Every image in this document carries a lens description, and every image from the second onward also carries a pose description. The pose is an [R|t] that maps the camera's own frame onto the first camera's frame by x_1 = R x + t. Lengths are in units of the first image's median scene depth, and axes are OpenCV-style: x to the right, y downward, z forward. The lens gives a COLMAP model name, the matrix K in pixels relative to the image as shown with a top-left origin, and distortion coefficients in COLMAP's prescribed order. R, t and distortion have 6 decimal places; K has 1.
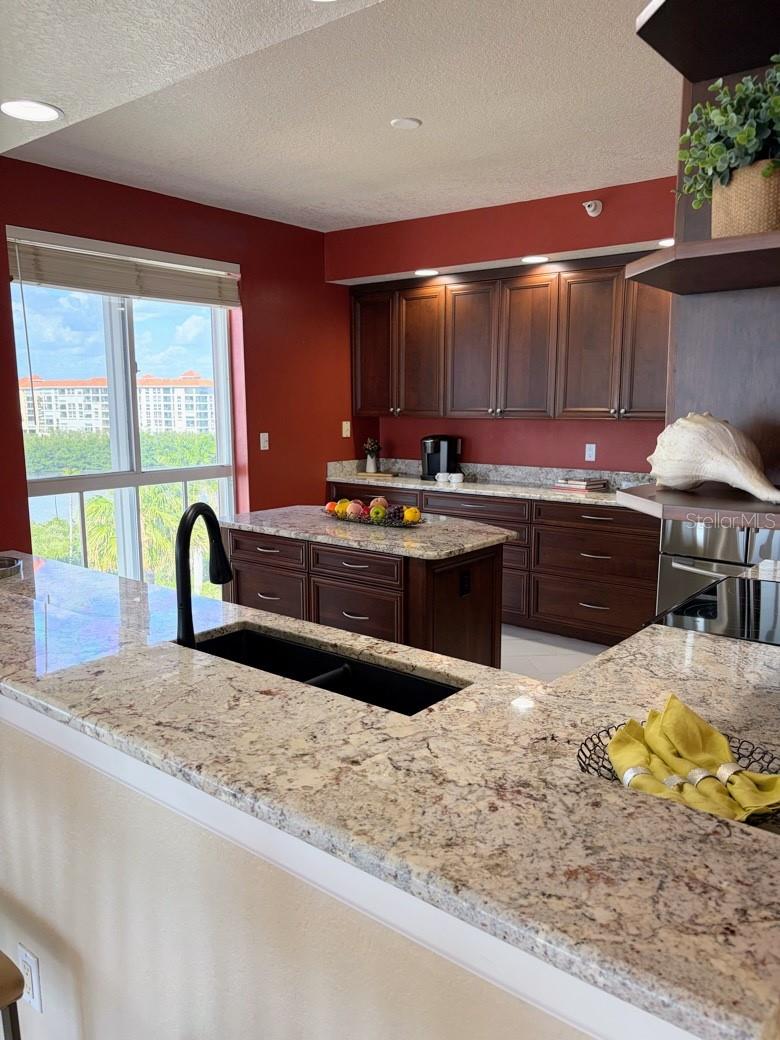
lens RADIAL K [[786.7, 0, 392.1], [0, 786.7, 518.9], [0, 0, 1]] dist [0.023771, -0.000180]
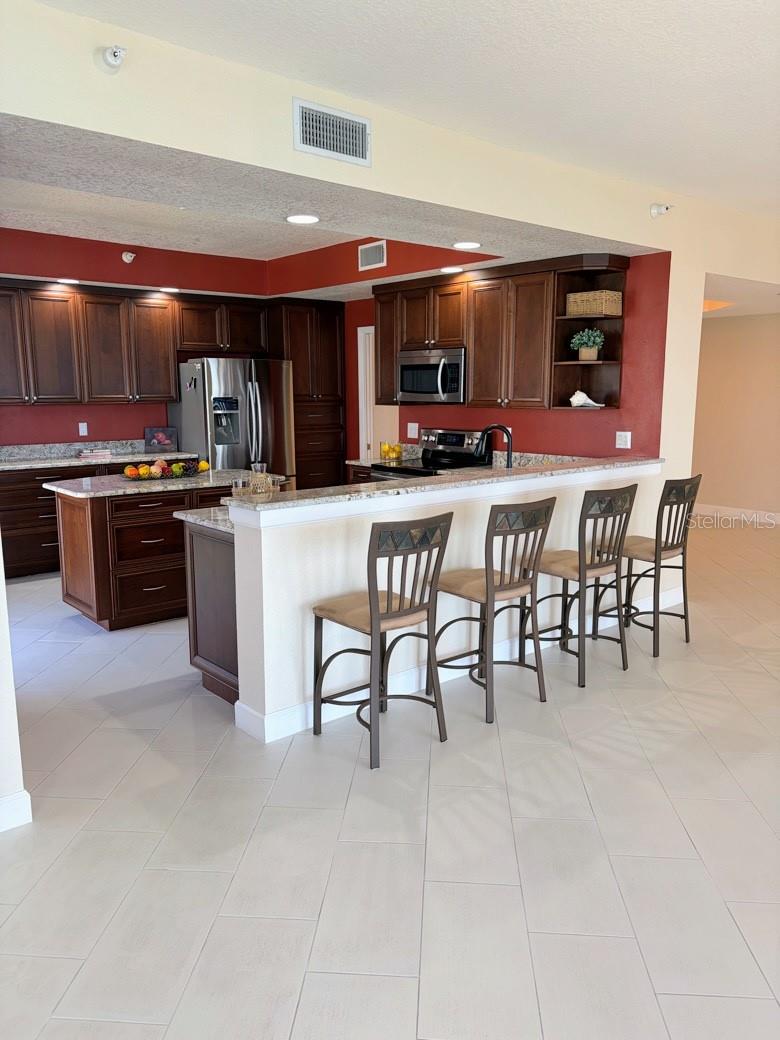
lens RADIAL K [[786.7, 0, 385.9], [0, 786.7, 527.5], [0, 0, 1]] dist [0.023771, -0.000180]
pose [[0.187323, -0.170498, 0.967389, -0.969239], [0.150418, 0.978186, 0.143274, -0.036056], [-0.970713, 0.118674, 0.208883, 0.247221]]
